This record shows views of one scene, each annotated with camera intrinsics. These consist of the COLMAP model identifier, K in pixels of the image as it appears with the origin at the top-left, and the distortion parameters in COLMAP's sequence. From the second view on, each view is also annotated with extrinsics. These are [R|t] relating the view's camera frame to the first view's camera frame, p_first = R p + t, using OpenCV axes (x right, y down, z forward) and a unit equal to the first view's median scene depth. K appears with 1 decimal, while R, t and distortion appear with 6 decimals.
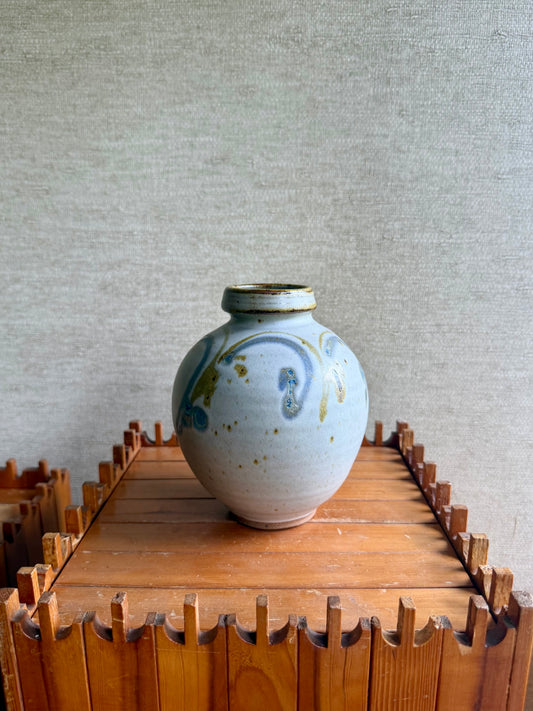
lens RADIAL K [[525.4, 0, 265.9], [0, 525.4, 355.9], [0, 0, 1]] dist [0.009643, -0.053058]
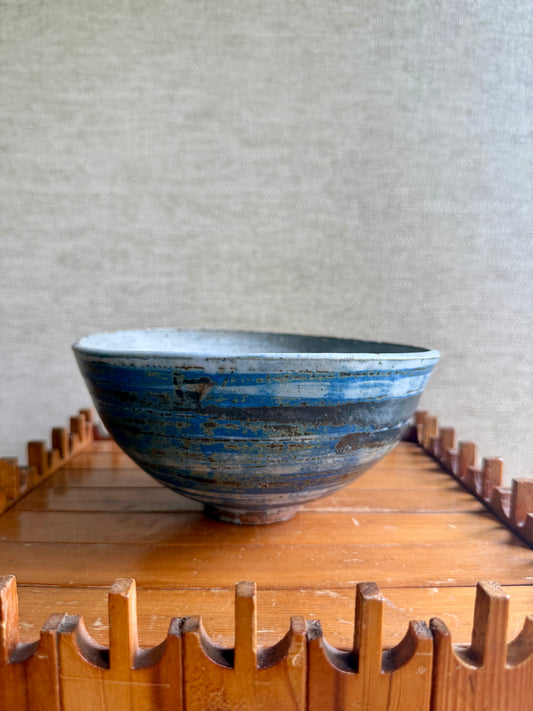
lens RADIAL K [[515.7, 0, 264.8], [0, 515.7, 362.4], [0, 0, 1]] dist [-0.039071, -0.002988]
pose [[0.999642, 0.009929, 0.024850, -0.001042], [-0.006906, 0.992883, -0.118894, 0.139175], [-0.025854, 0.118679, 0.992596, 0.200181]]
